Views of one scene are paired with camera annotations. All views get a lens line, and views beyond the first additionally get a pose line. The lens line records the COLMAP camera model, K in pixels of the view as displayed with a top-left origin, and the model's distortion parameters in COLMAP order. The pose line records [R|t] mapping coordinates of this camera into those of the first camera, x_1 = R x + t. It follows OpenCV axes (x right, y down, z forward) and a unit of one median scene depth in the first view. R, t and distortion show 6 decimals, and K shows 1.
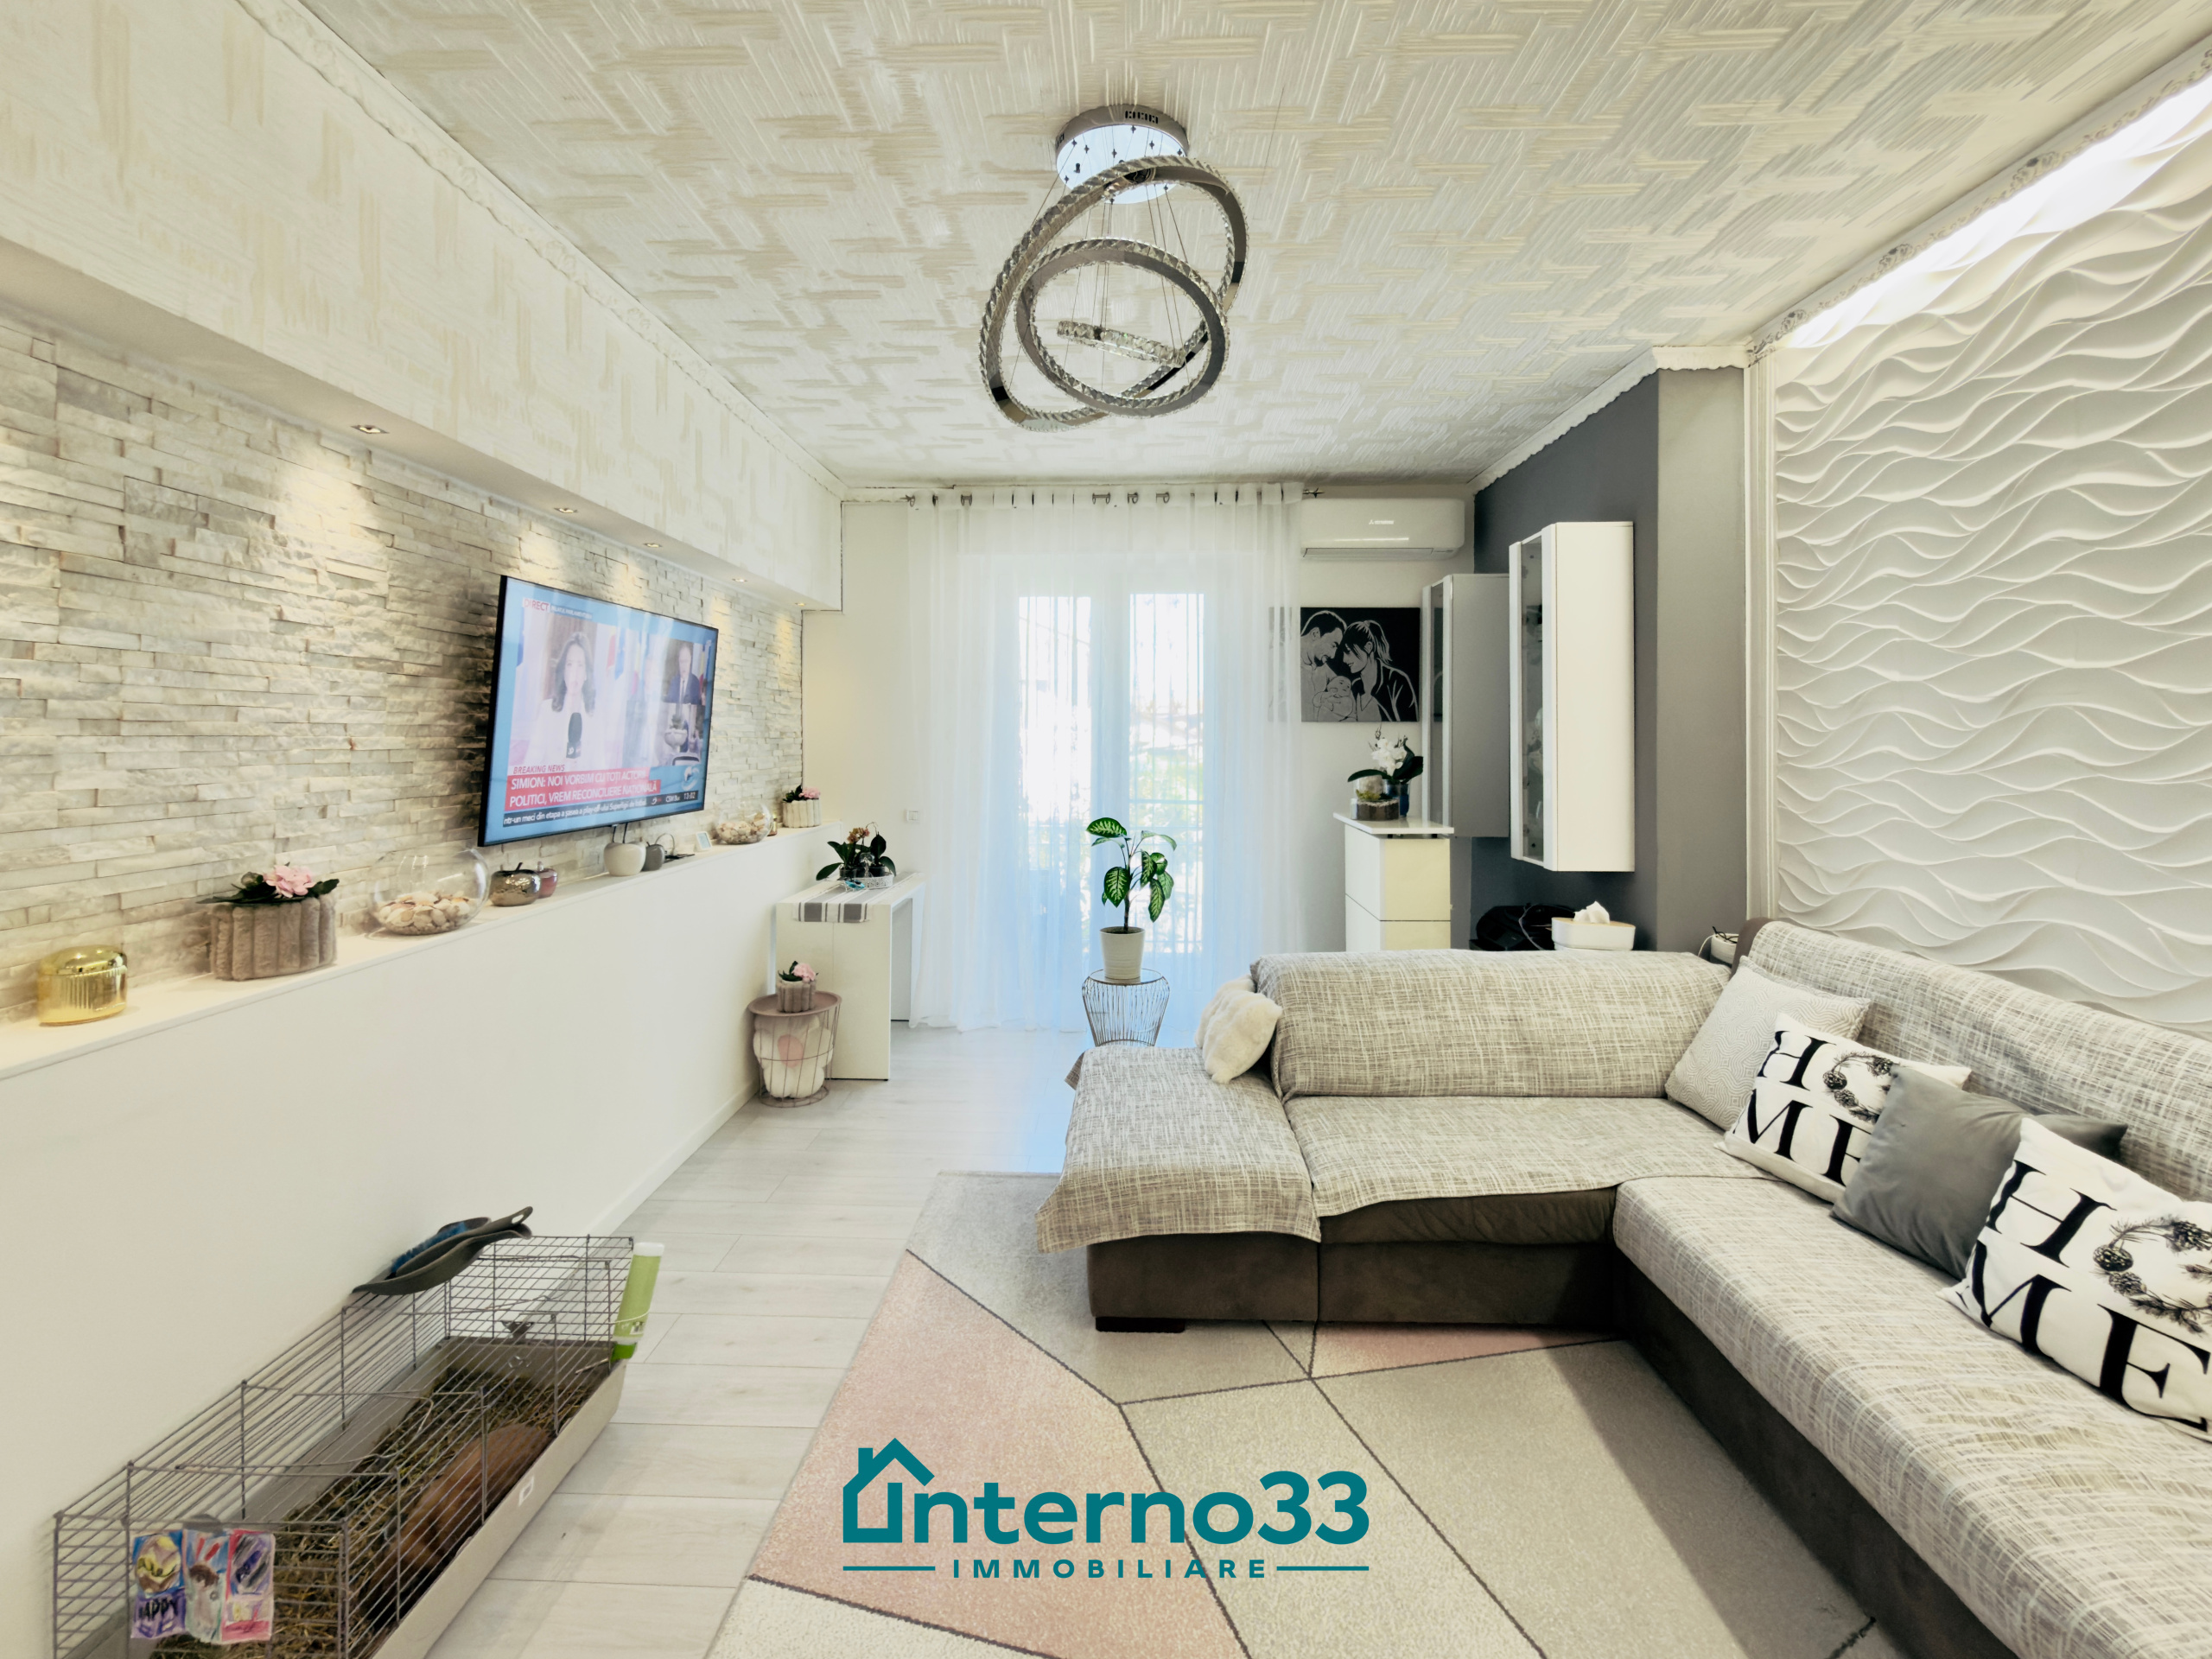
lens RADIAL K [[919.5, 0, 1111.6], [0, 919.5, 738.0], [0, 0, 1]] dist [-0.000247, 0.000046]
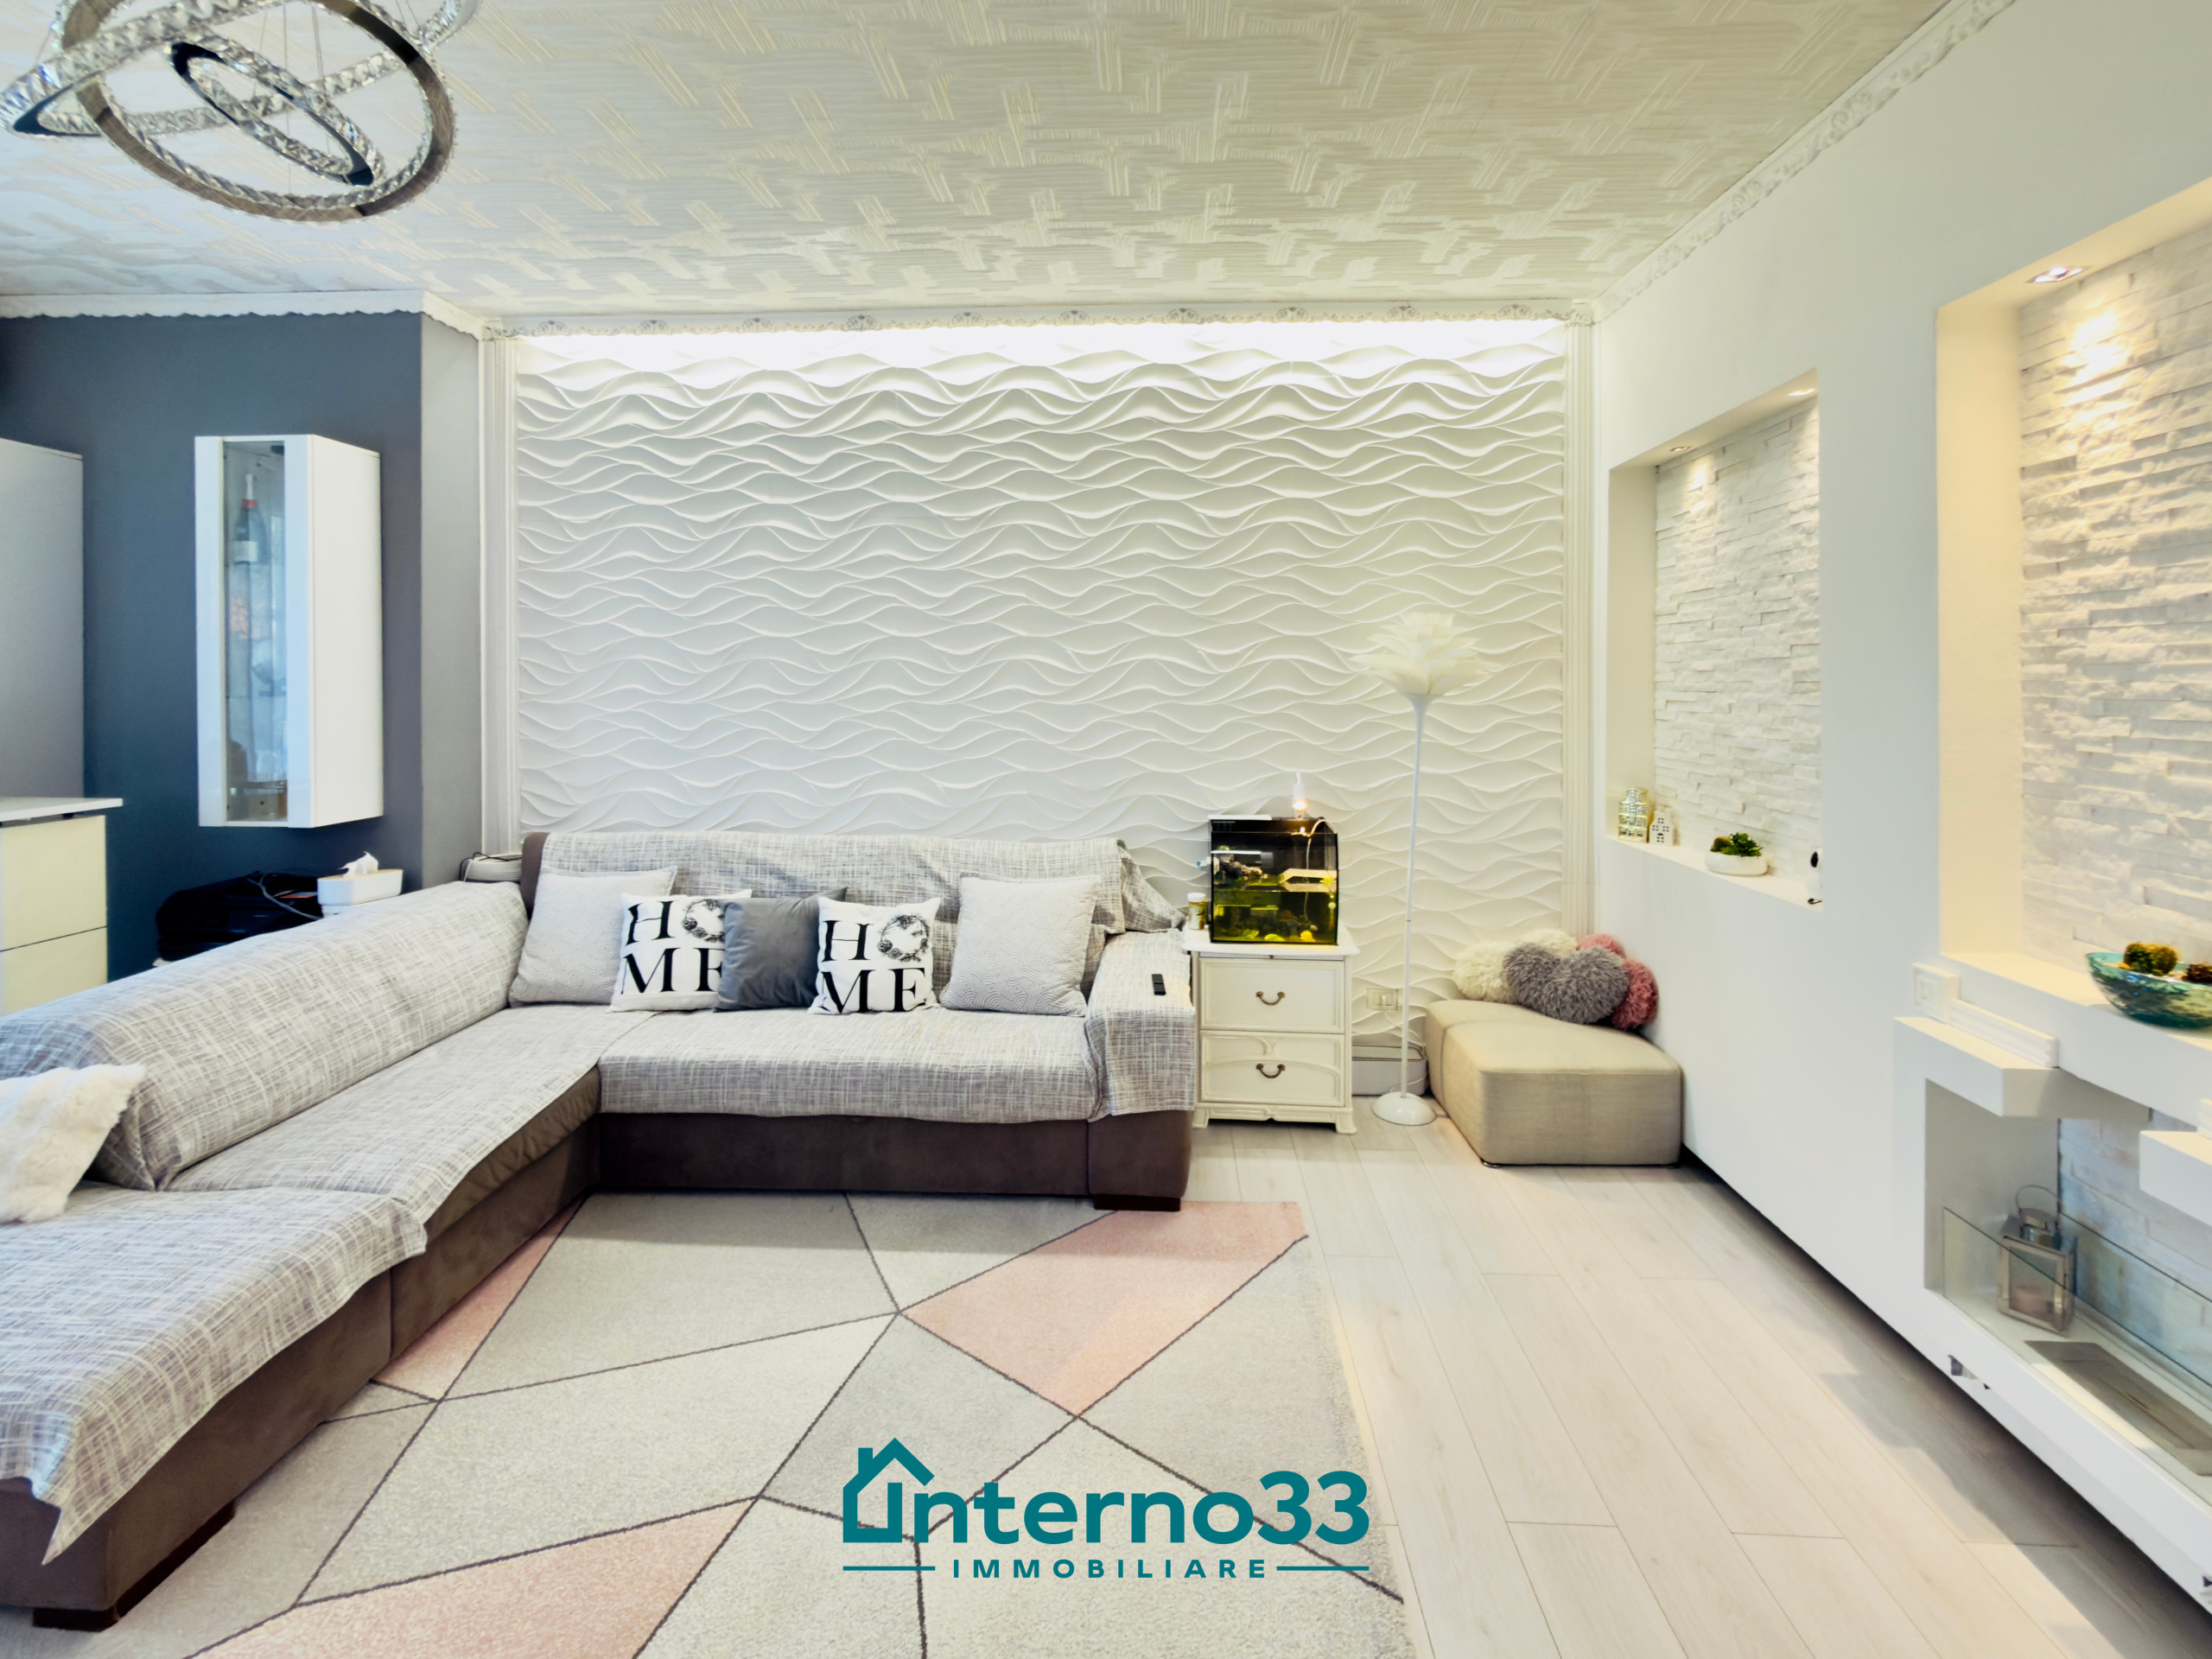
lens RADIAL K [[974.0, 0, 1085.8], [0, 974.0, 691.0], [0, 0, 1]] dist [-0.001079, -0.000375]
pose [[0.059687, -0.009873, 0.998168, -0.515968], [-0.001085, 0.999950, 0.009955, 0.003358], [-0.998217, -0.001678, 0.059674, 0.250002]]
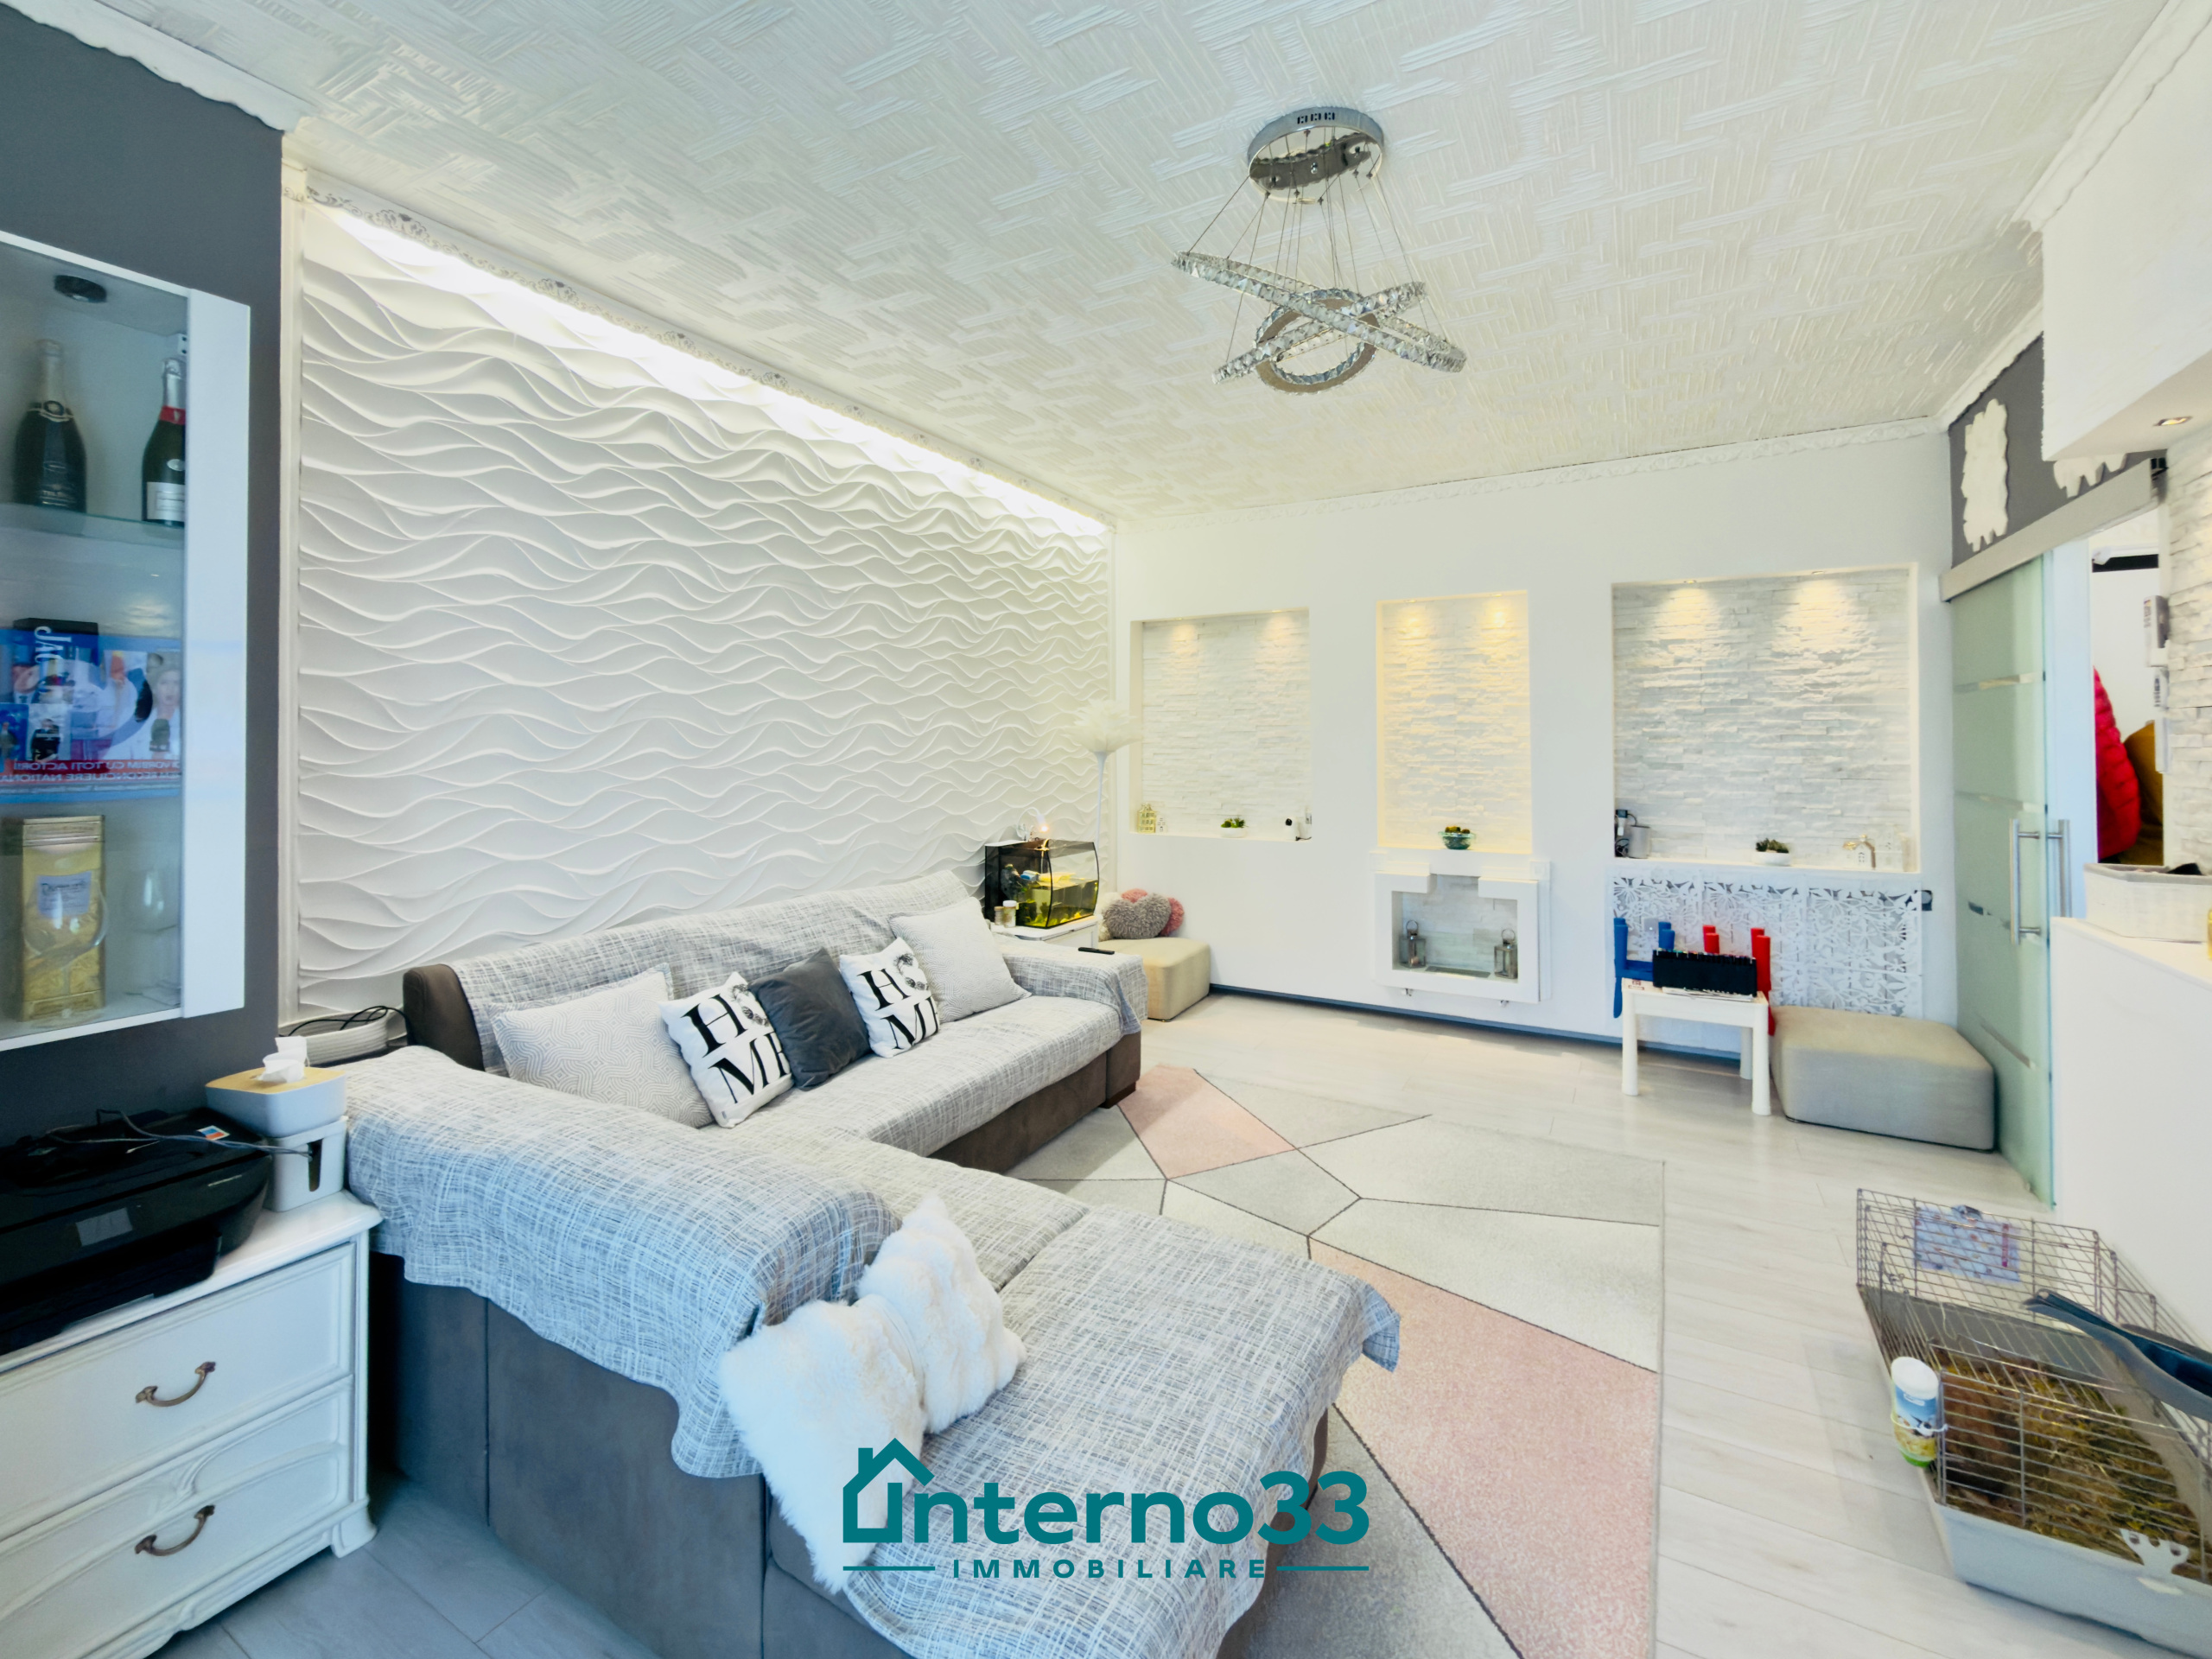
lens RADIAL K [[990.3, 0, 1045.2], [0, 990.3, 737.1], [0, 0, 1]] dist [0.000590, 0.000453]
pose [[-0.862004, 0.005625, 0.506870, -0.198723], [0.002297, 0.999972, -0.007191, 0.005376], [-0.506896, -0.005035, -0.861992, 1.570848]]
